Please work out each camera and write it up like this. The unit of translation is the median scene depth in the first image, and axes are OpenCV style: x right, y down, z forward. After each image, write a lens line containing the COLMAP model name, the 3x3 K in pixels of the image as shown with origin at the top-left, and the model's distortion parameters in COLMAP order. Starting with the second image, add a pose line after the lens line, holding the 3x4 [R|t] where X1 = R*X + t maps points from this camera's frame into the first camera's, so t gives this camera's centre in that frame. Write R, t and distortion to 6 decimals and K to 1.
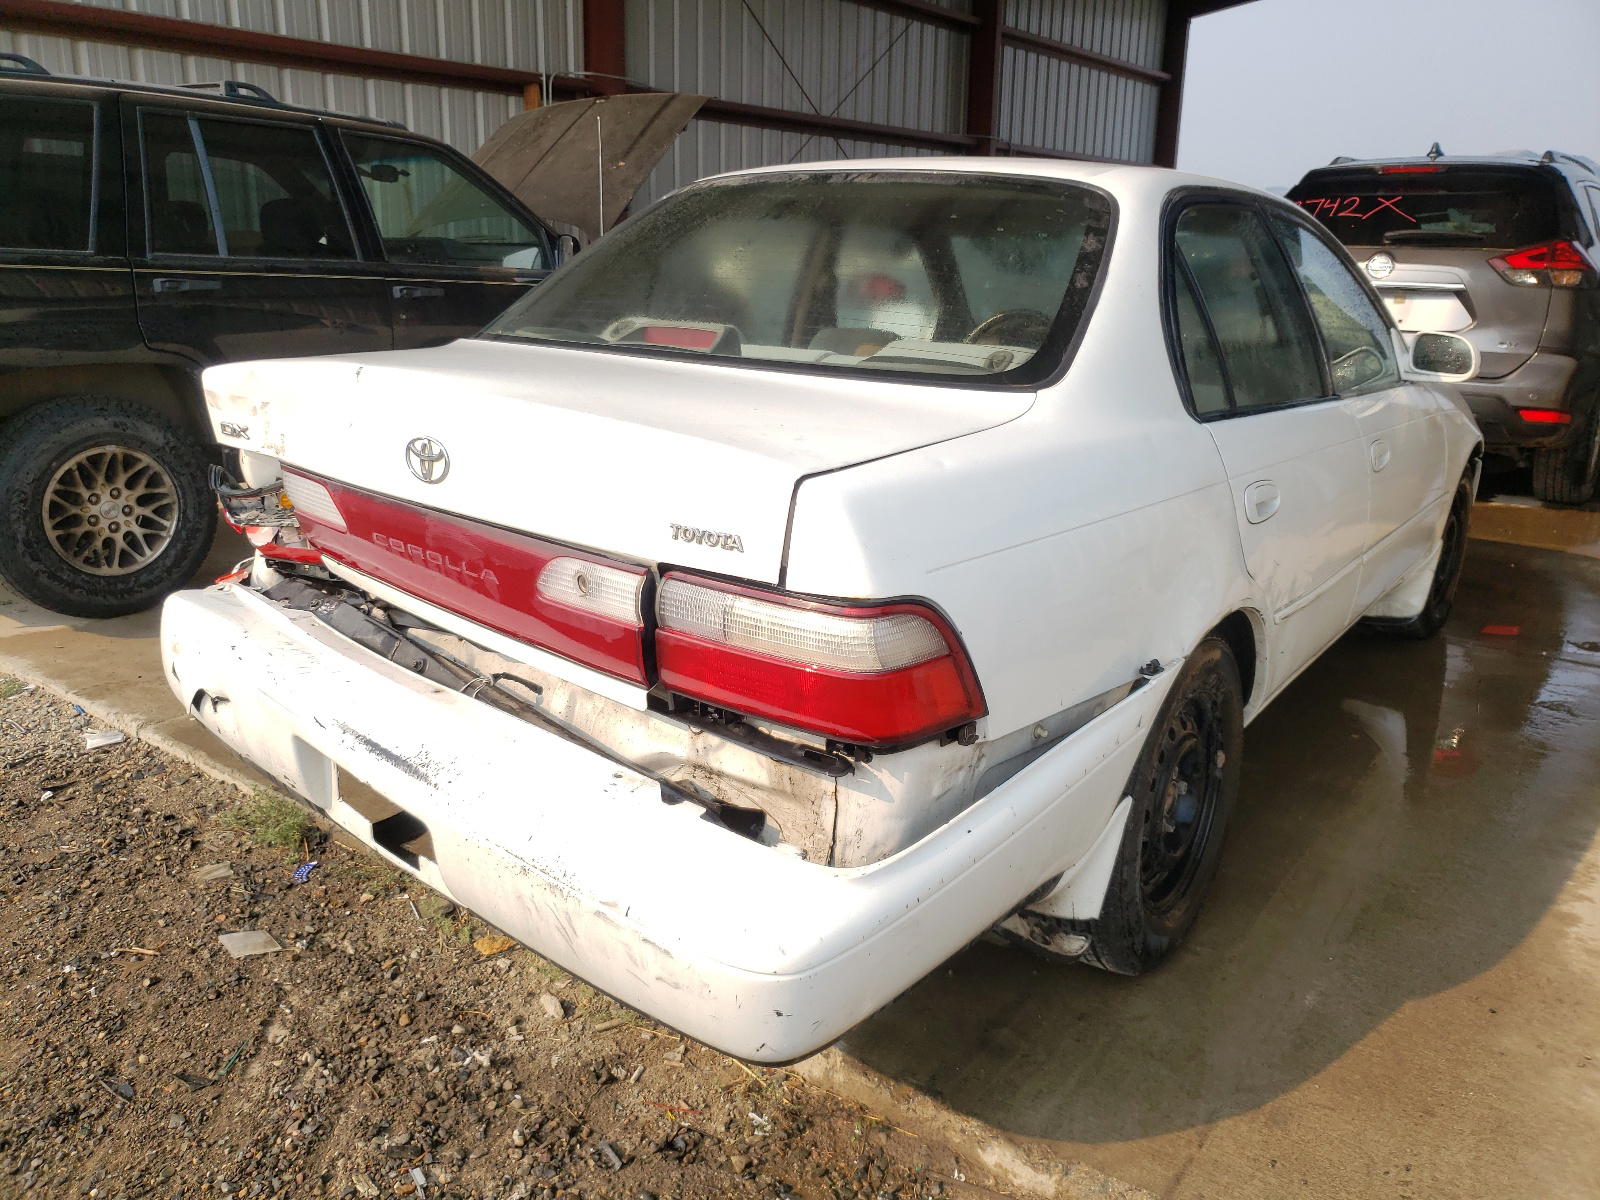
lens RADIAL K [[1269.3, 0, 800.0], [0, 1269.3, 600.0], [0, 0, 1]] dist [-0.005435, -0.003669]
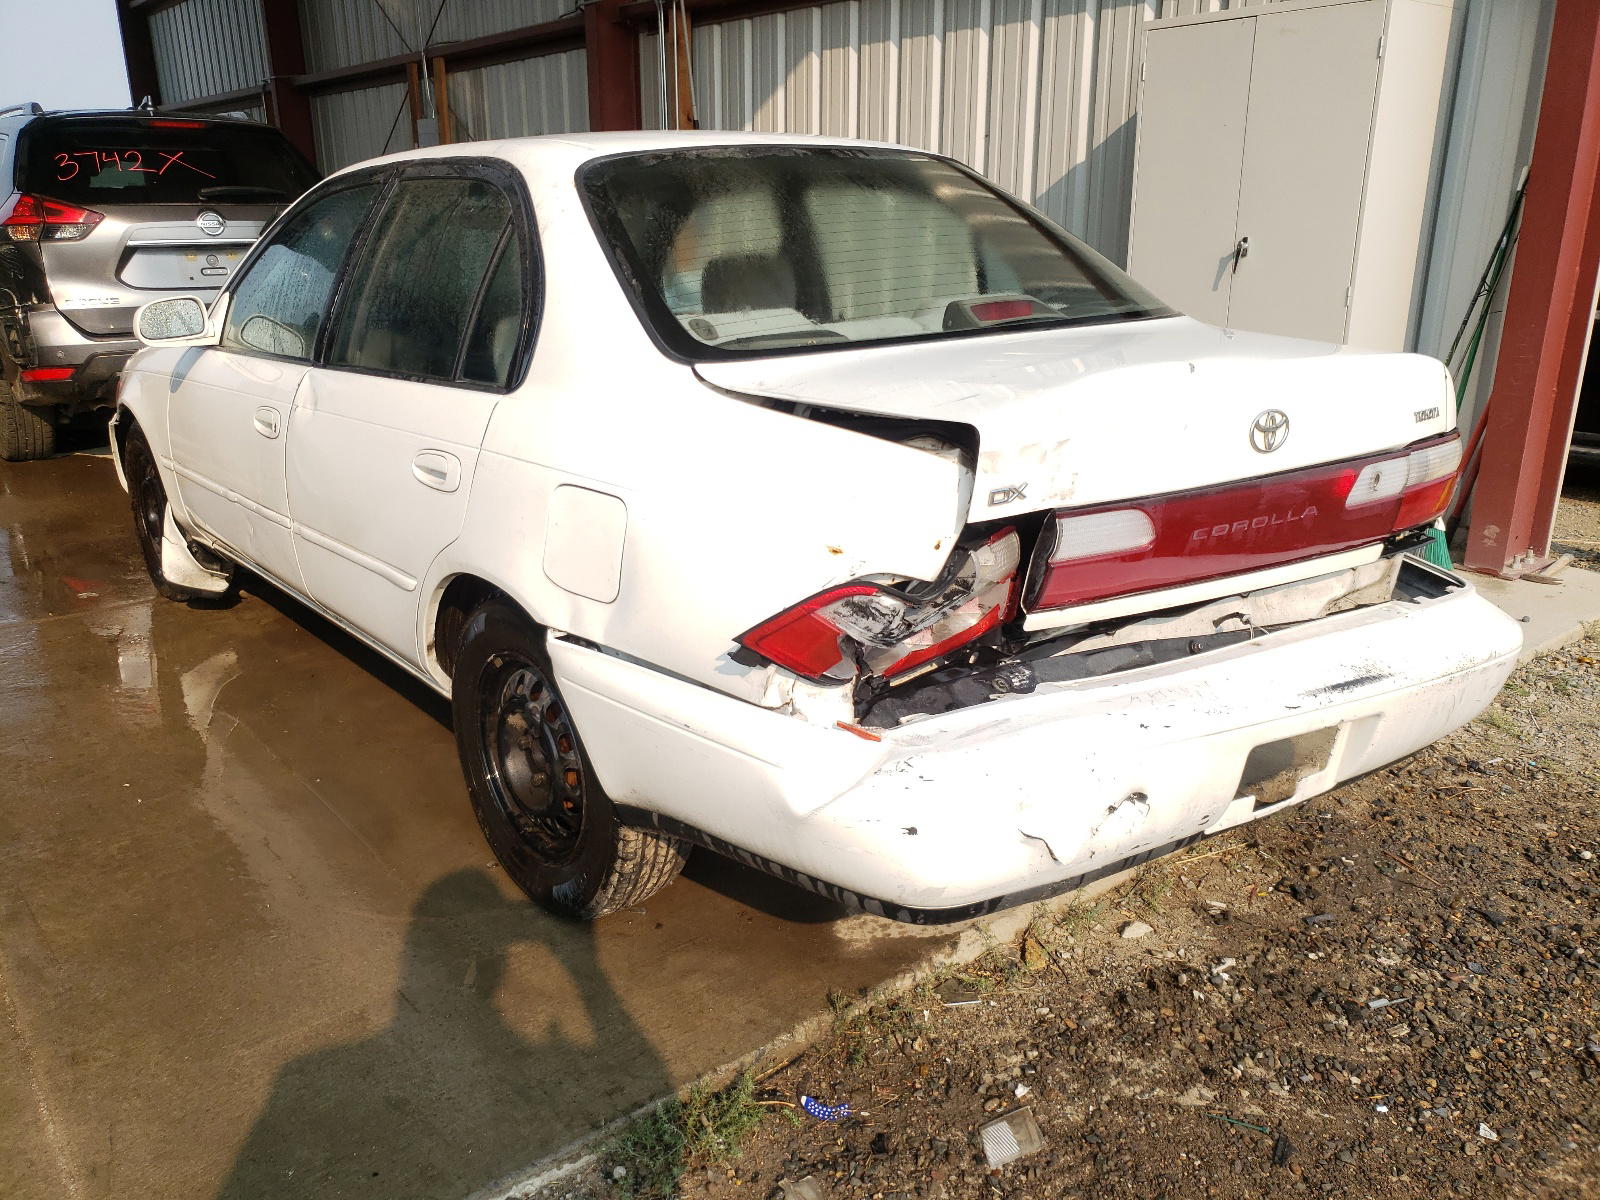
lens RADIAL K [[1221.4, 0, 800.0], [0, 1221.4, 600.0], [0, 0, 1]] dist [0.002941, -0.003810]
pose [[0.241457, -0.318377, 0.916698, -1.375416], [0.276943, 0.927970, 0.249346, -0.344118], [-0.930054, 0.193667, 0.312237, 1.070062]]
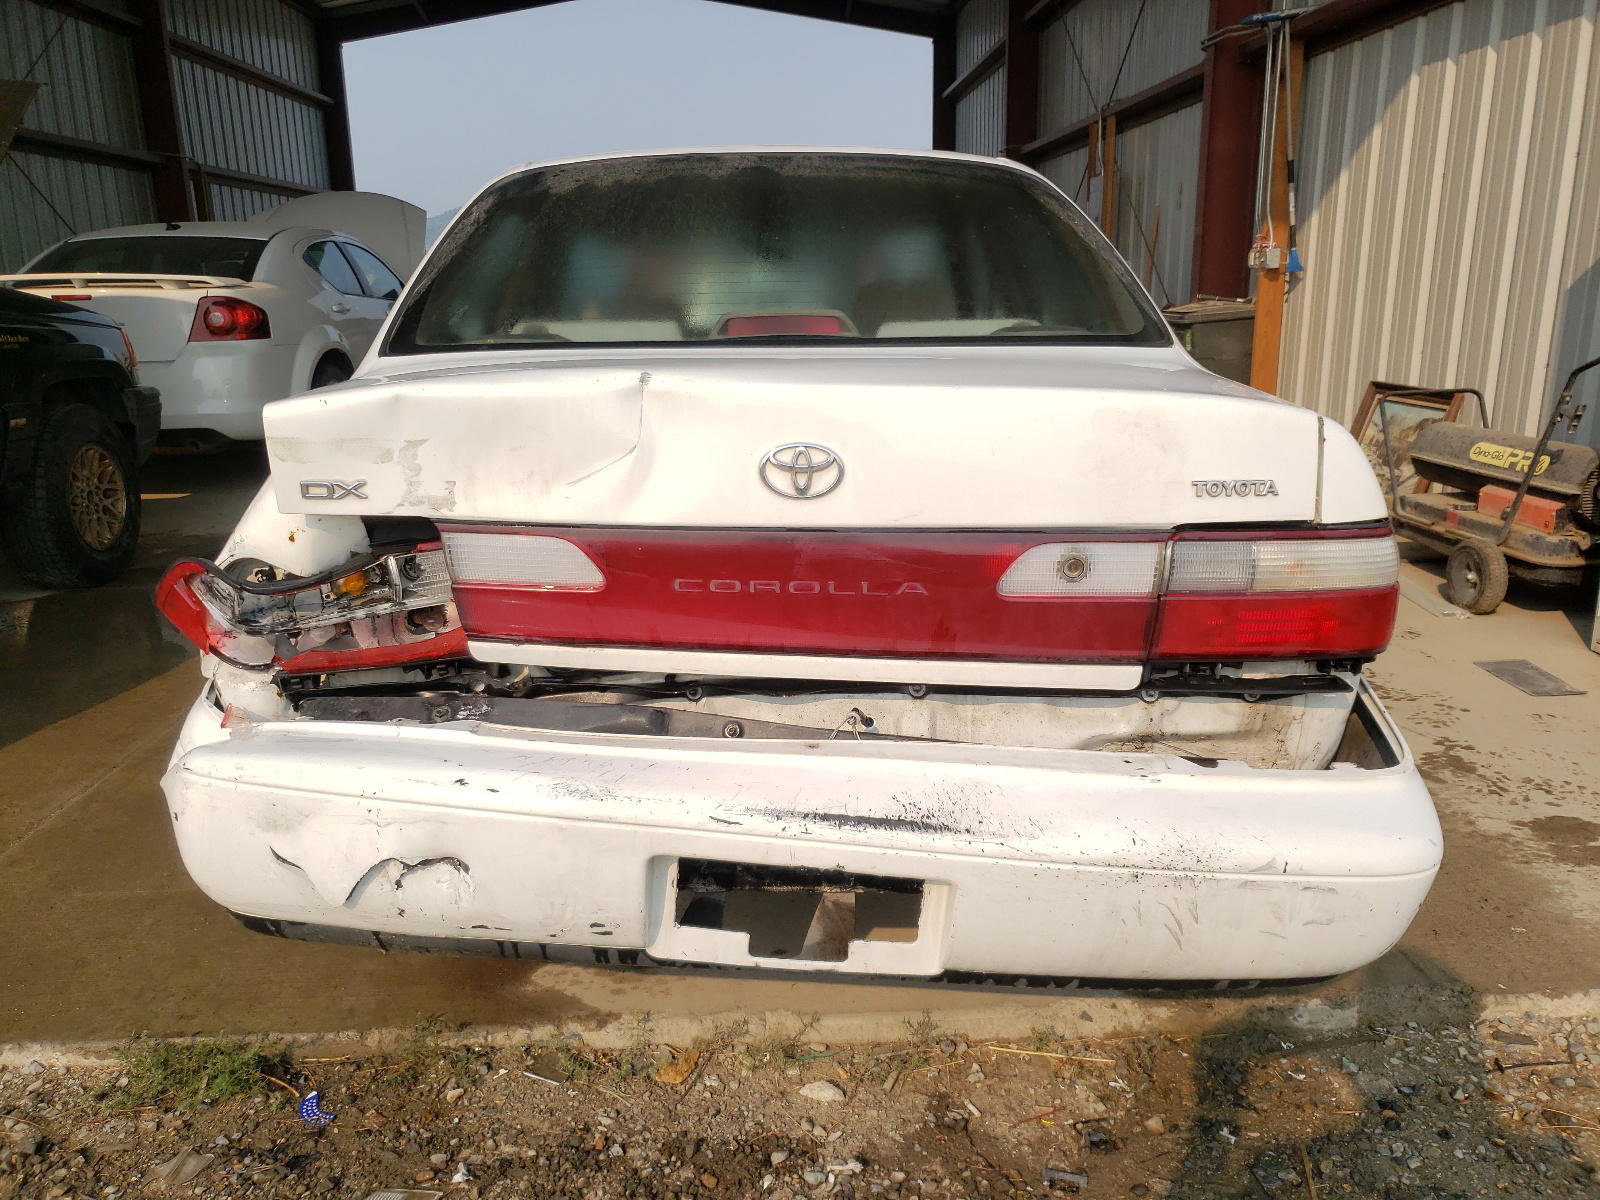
lens RADIAL K [[1233.0, 0, 830.7], [0, 1233.0, 595.7], [0, 0, 1]] dist [0.036375, -0.004959]
pose [[0.766342, -0.182688, 0.615910, -0.792766], [0.196530, 0.979419, 0.045979, -0.063787], [-0.611633, 0.085809, 0.786474, 0.353499]]
